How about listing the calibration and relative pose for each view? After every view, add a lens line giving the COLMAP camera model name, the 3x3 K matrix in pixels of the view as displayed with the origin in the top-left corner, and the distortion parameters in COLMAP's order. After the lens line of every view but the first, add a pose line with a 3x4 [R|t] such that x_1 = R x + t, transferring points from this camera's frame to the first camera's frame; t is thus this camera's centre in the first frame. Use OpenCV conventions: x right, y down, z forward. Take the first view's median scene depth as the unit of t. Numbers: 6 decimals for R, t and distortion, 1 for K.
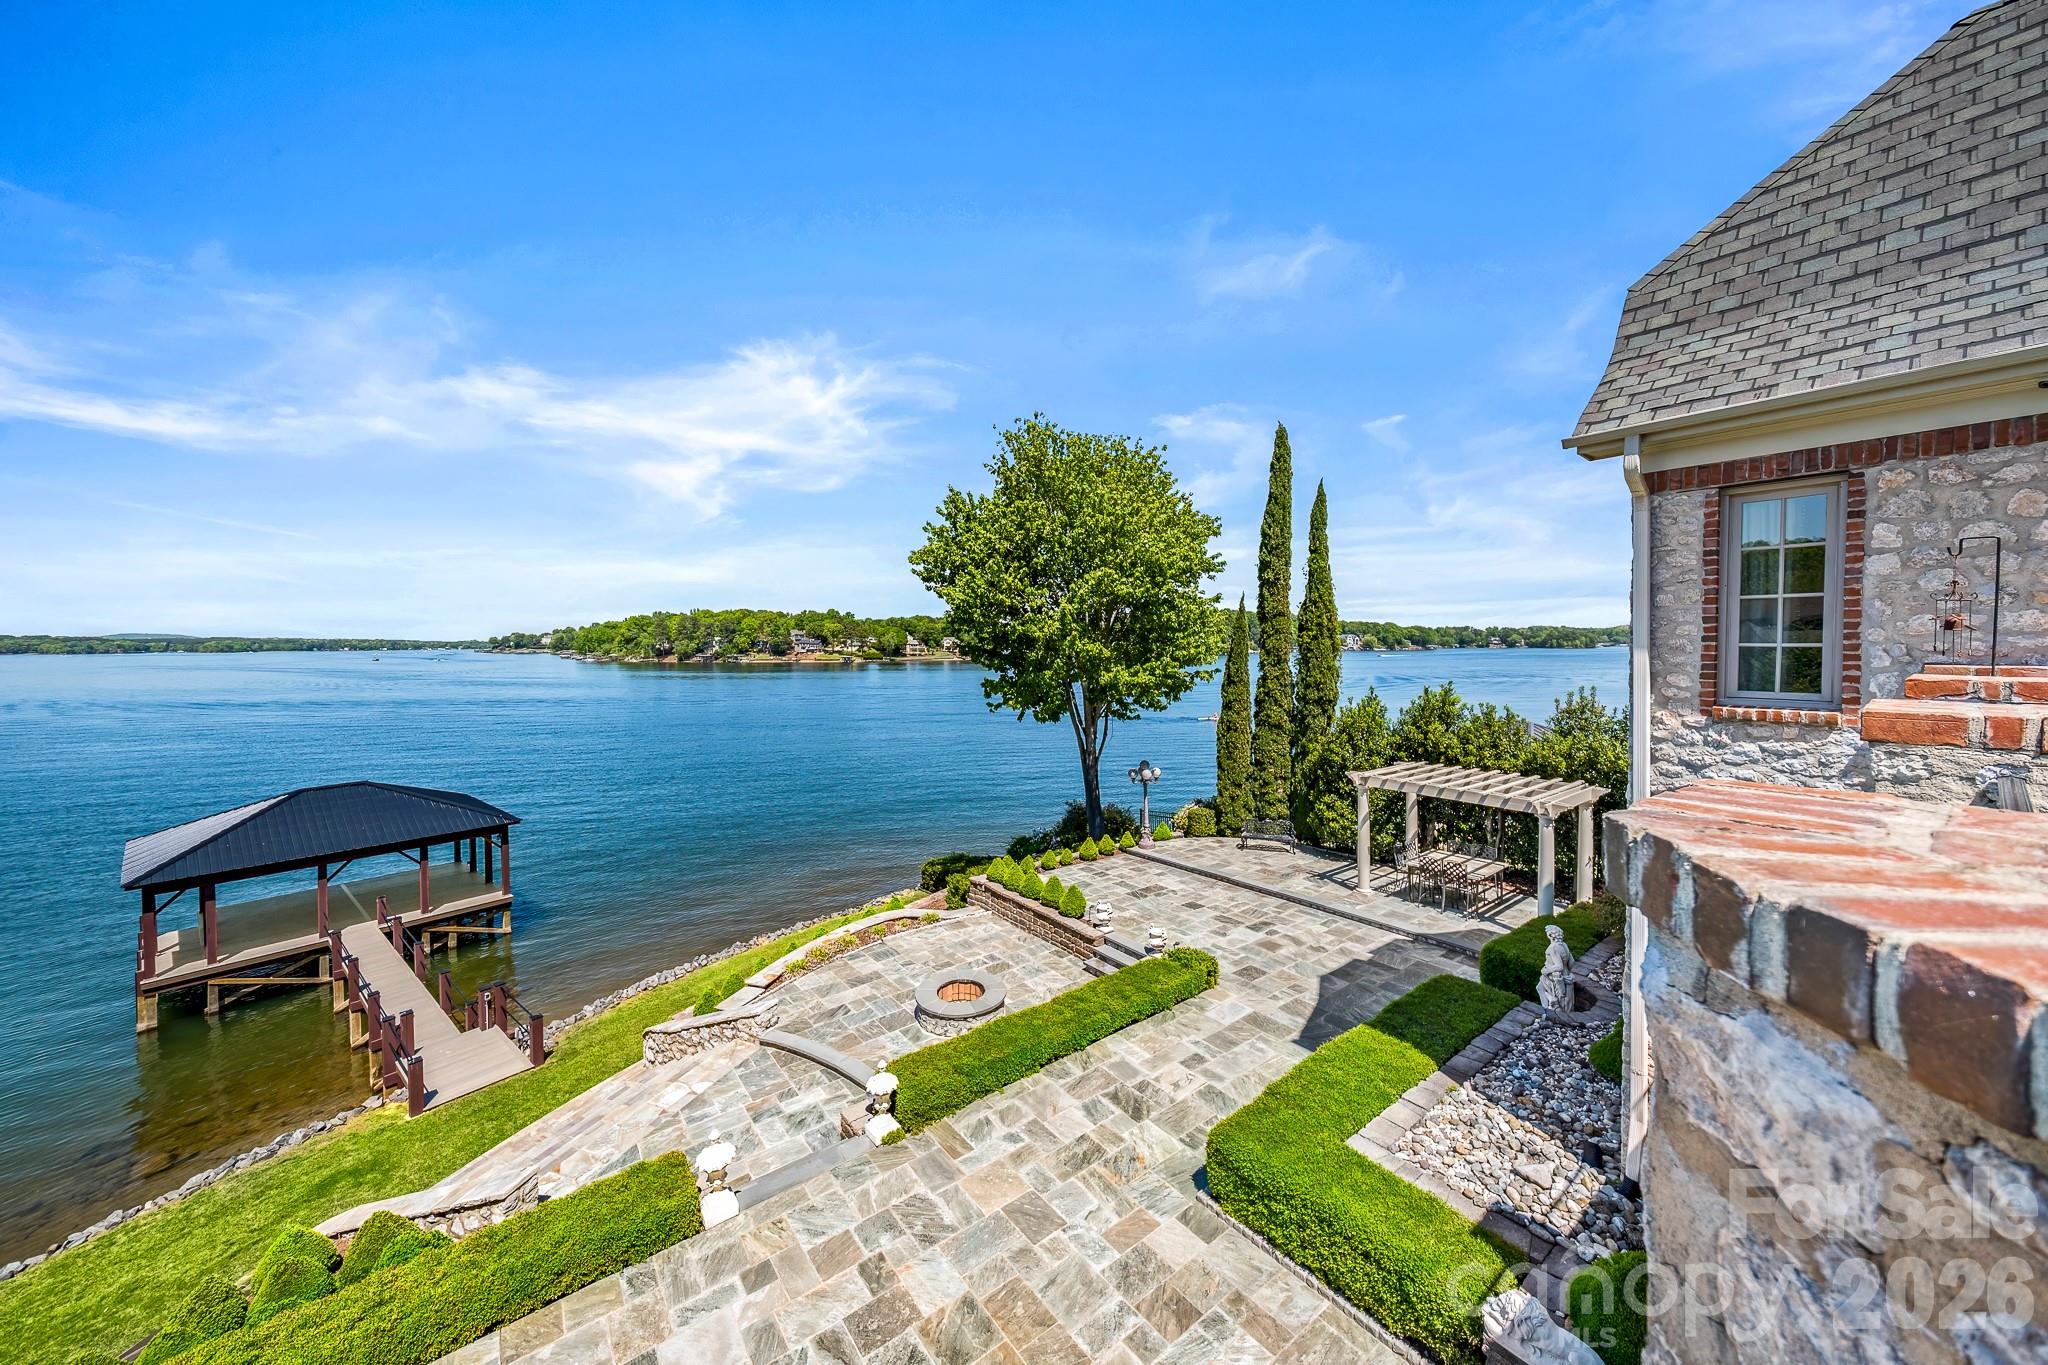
lens RADIAL K [[698.3, 0, 1028.4], [0, 698.3, 664.4], [0, 0, 1]] dist [-0.000950, -0.000323]
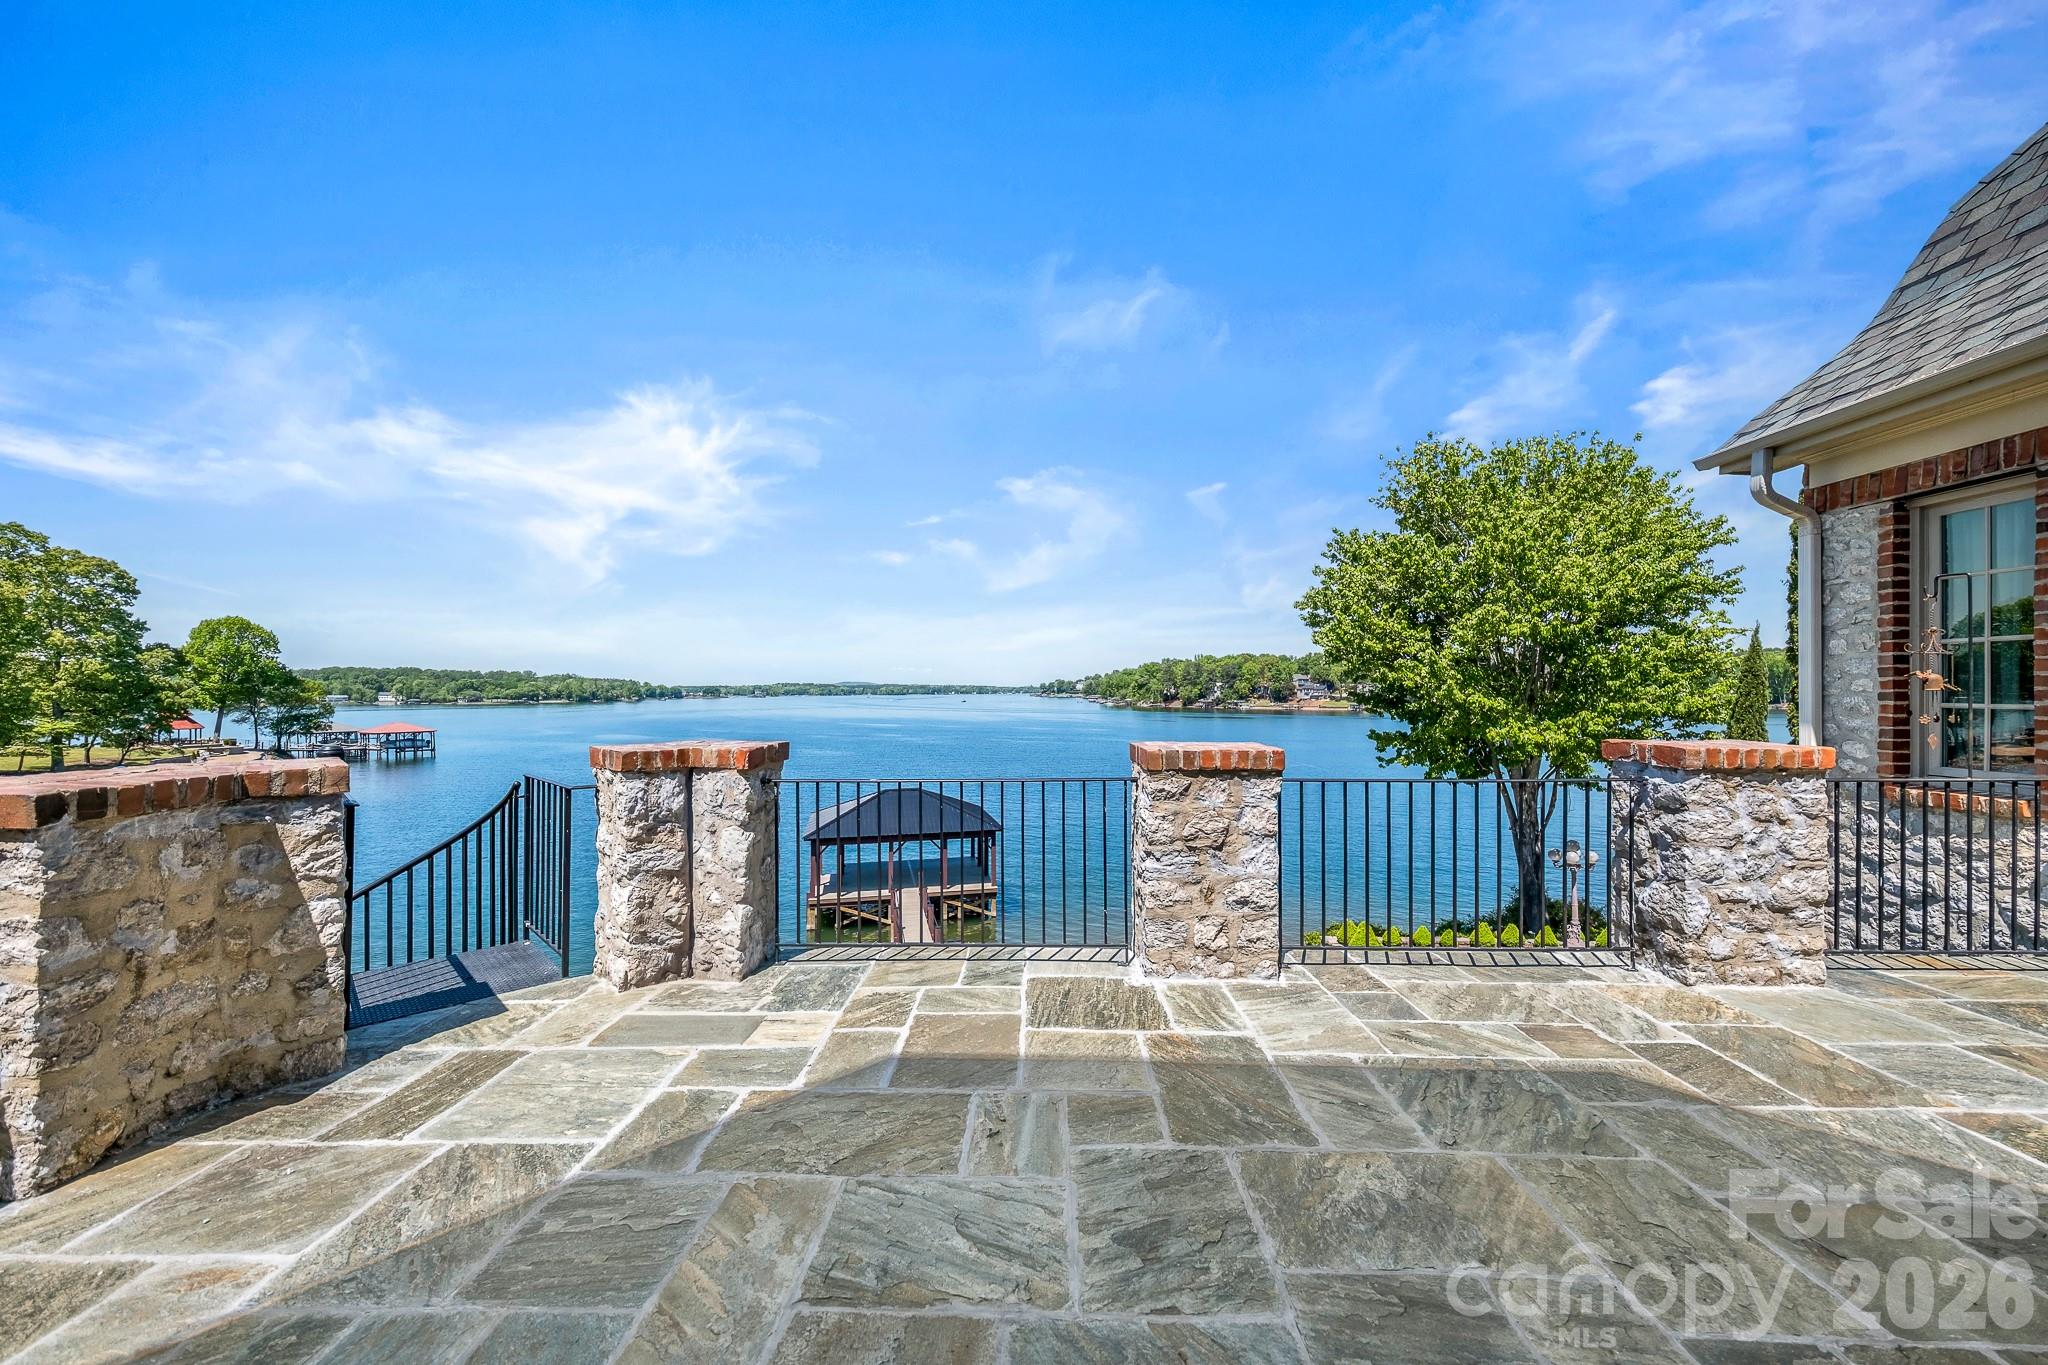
lens RADIAL K [[750.8, 0, 1027.9], [0, 750.8, 681.0], [0, 0, 1]] dist [0.016265, -0.000251]
pose [[0.780222, -0.005867, -0.625475, 0.216578], [-0.019388, 0.999249, -0.033557, -0.002208], [0.625202, 0.038308, 0.779522, -0.068526]]
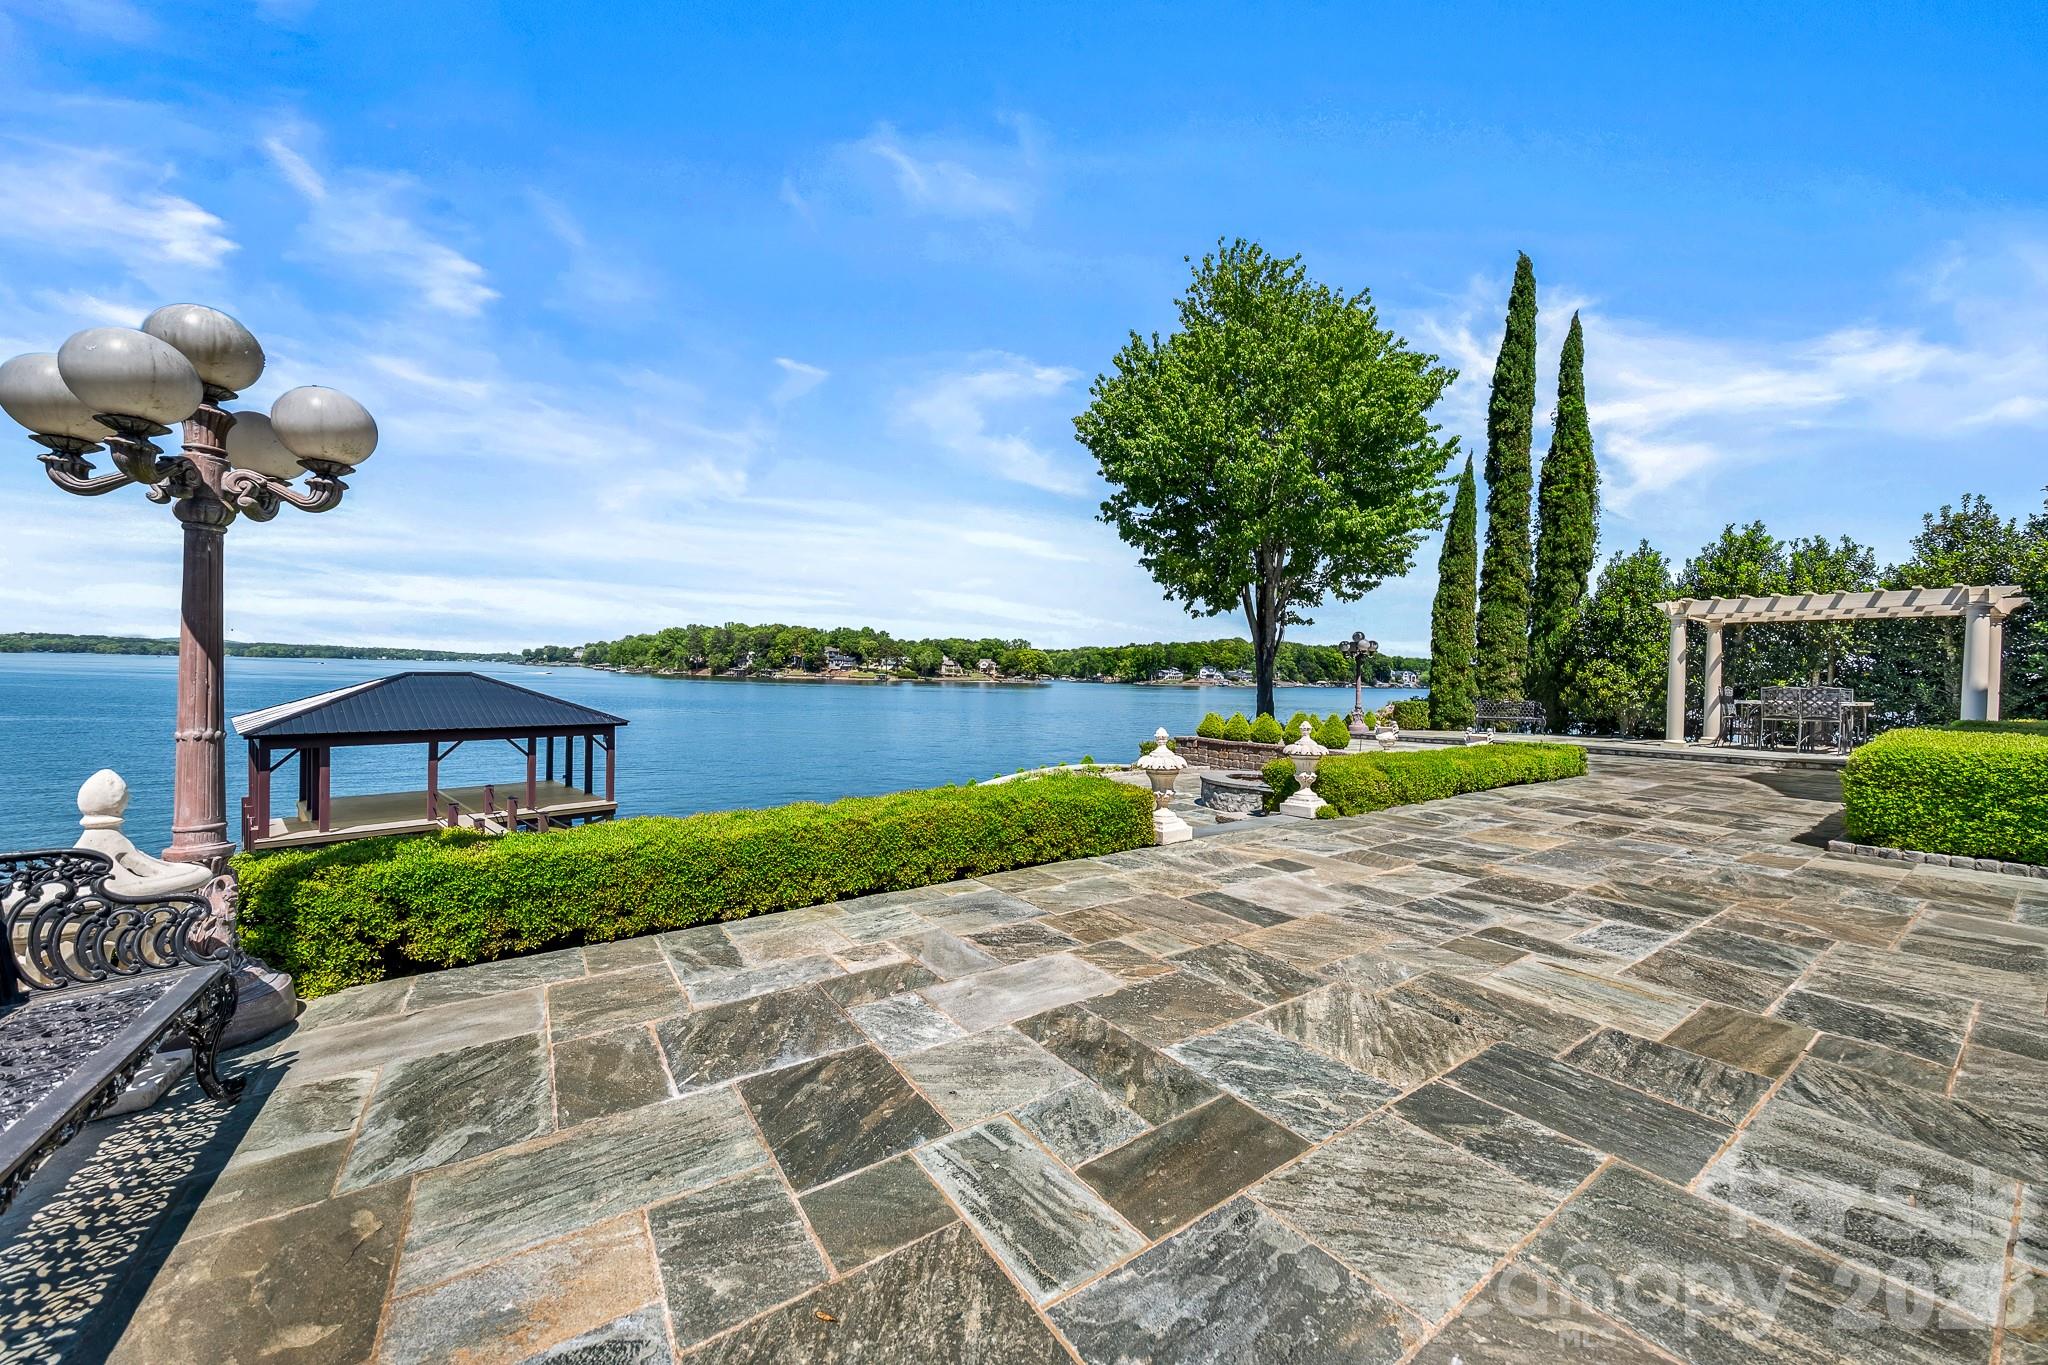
lens RADIAL K [[724.0, 0, 1027.0], [0, 724.0, 691.8], [0, 0, 1]] dist [0.000839, -0.000066]
pose [[0.998447, 0.029814, -0.047057, -0.192925], [-0.030091, 0.999534, -0.005199, 0.219863], [0.046880, 0.006607, 0.998879, 0.075190]]
